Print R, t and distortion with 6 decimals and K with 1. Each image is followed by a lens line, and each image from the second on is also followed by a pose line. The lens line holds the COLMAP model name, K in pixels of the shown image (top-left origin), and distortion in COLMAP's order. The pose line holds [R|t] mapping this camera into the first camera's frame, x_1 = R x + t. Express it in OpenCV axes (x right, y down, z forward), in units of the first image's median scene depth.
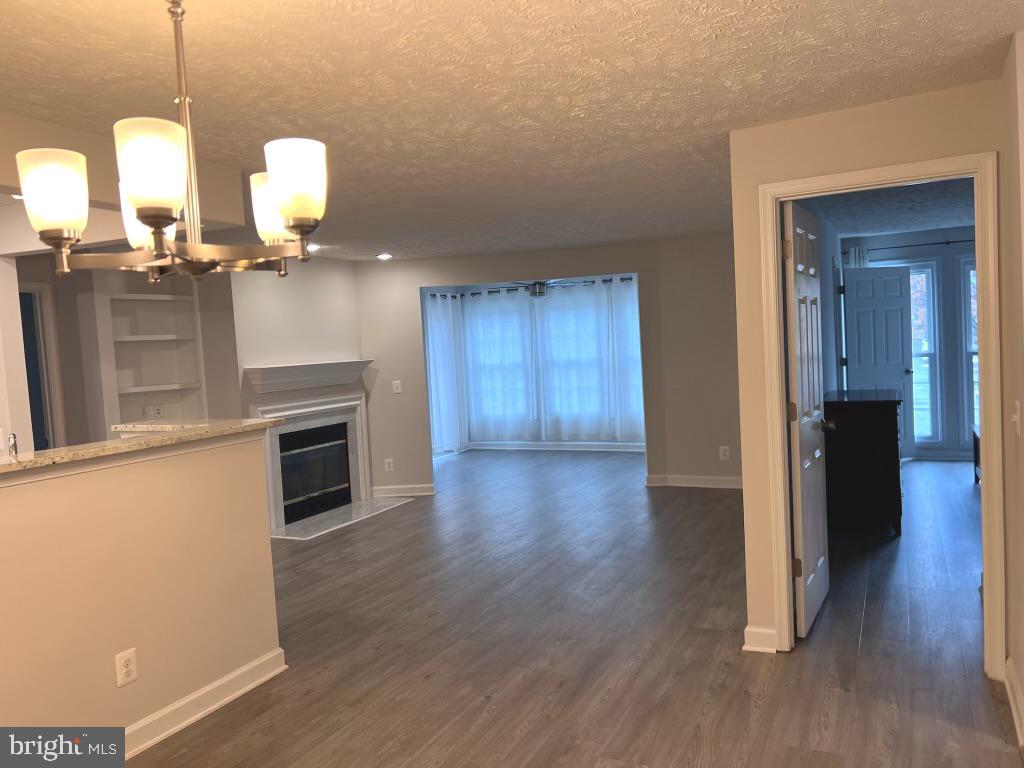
lens RADIAL K [[773.8, 0, 514.7], [0, 773.8, 378.7], [0, 0, 1]] dist [0.045878, -0.050265]
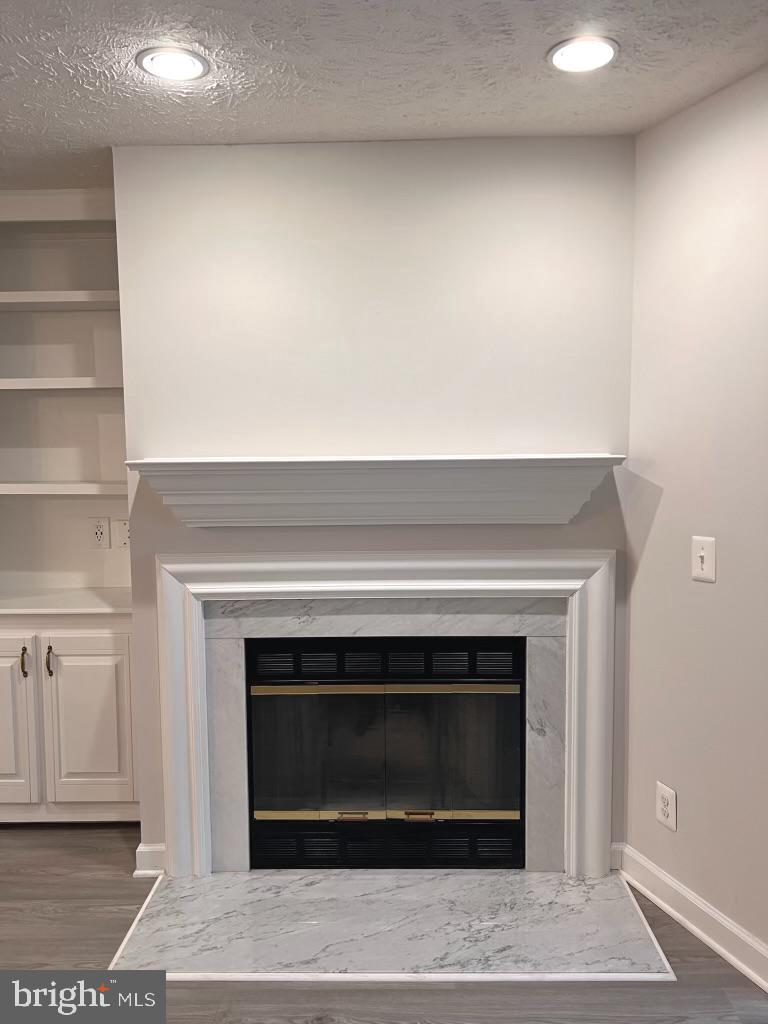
lens RADIAL K [[773.8, 0, 382.4], [0, 773.8, 511.5], [0, 0, 1]] dist [0.045878, -0.050265]
pose [[0.426543, 0.130796, -0.894960, 0.061147], [-0.054891, 0.991408, 0.118730, -0.040681], [0.902800, -0.001518, 0.430058, 0.928346]]
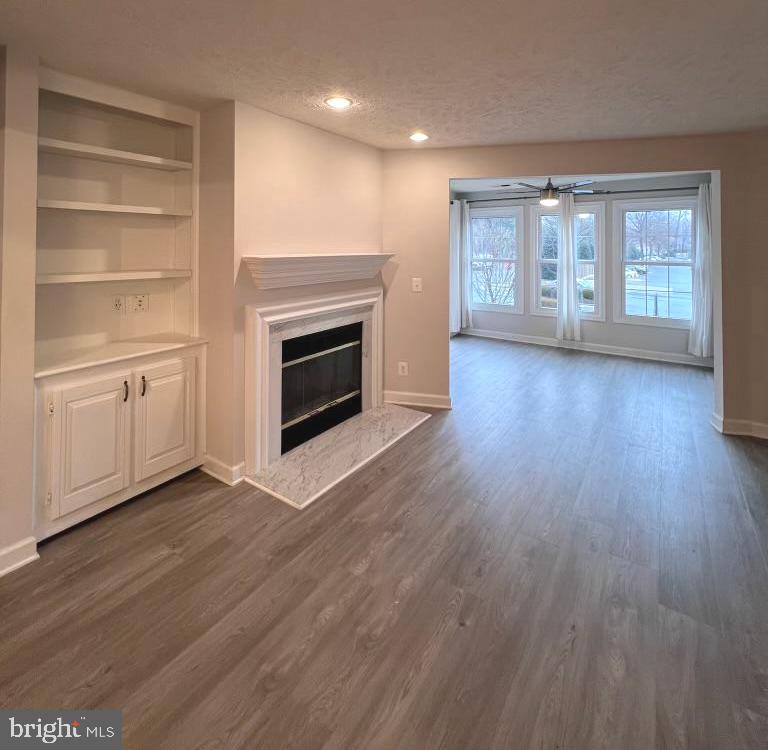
lens RADIAL K [[412.3, 0, 382.6], [0, 412.3, 241.2], [0, 0, 1]] dist [0.003781, 0.000128]
pose [[0.987567, 0.060933, -0.144911, -0.150260], [-0.068420, 0.996537, -0.047254, -0.018823], [0.141530, 0.056581, 0.988316, 0.607206]]
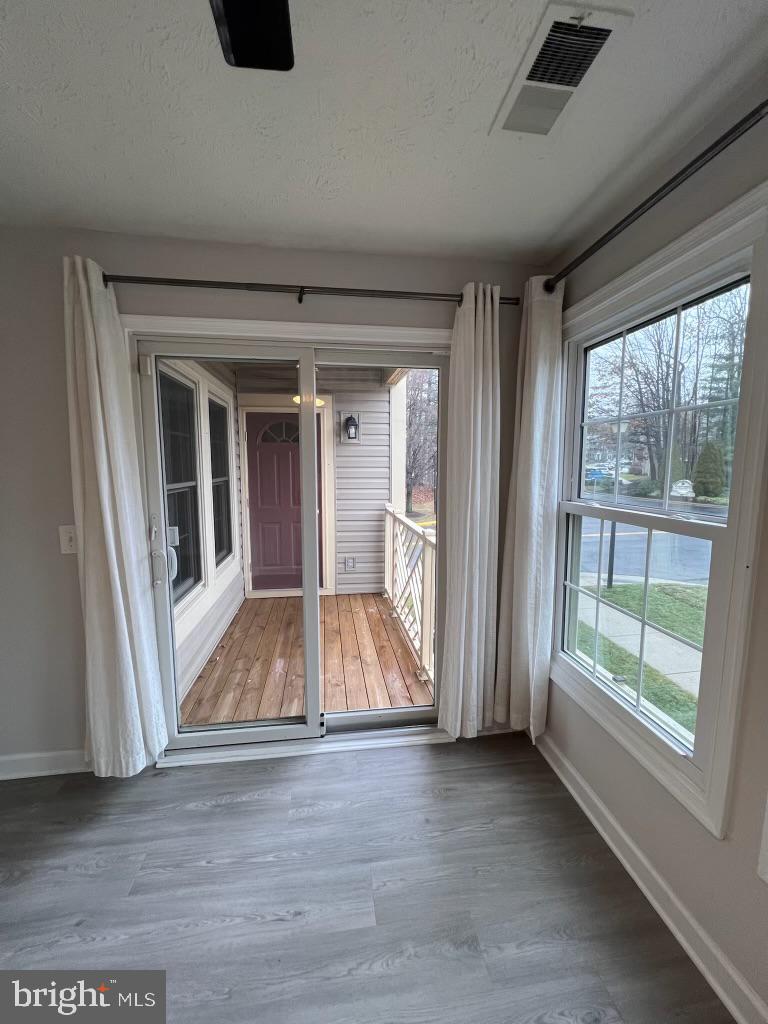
lens RADIAL K [[411.4, 0, 381.0], [0, 411.4, 511.5], [0, 0, 1]] dist [-0.001330, 0.000753]
pose [[0.558420, 0.155996, -0.814759, 0.085674], [-0.070429, 0.987529, 0.140804, -0.064152], [0.826564, -0.021245, 0.562442, 1.416332]]
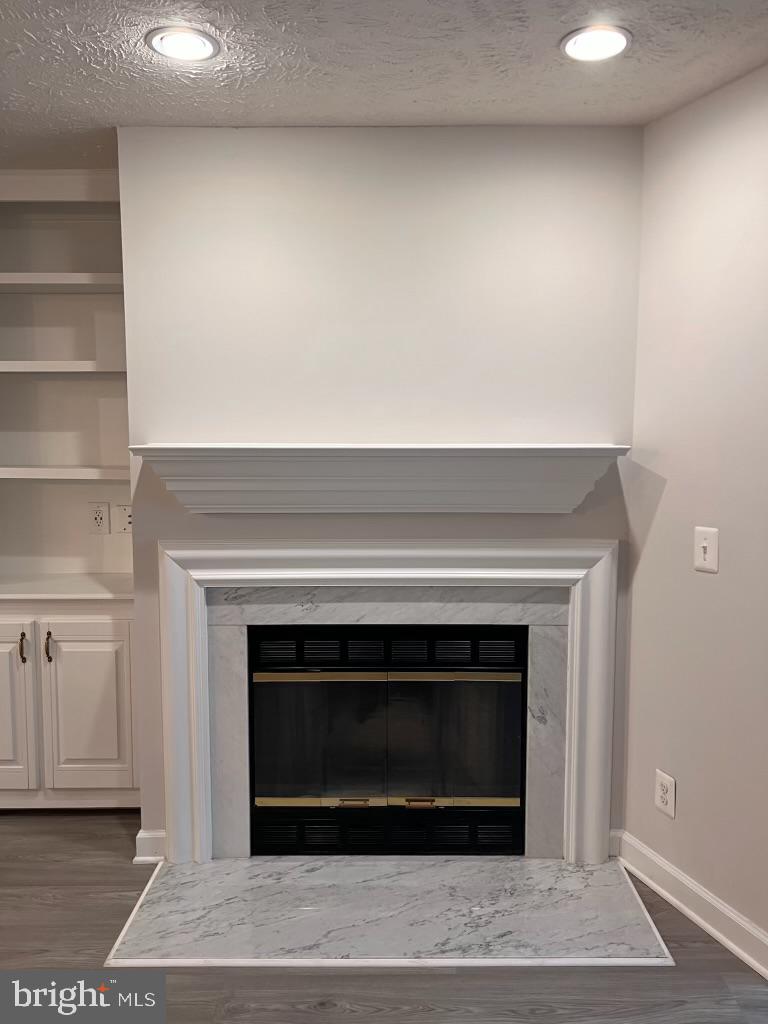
lens RADIAL K [[773.8, 0, 391.7], [0, 773.8, 507.4], [0, 0, 1]] dist [0.045878, -0.050265]
pose [[0.443466, 0.143892, -0.884666, 0.058555], [-0.066992, 0.989589, 0.127376, -0.040183], [0.893784, 0.002778, 0.448488, 0.923508]]
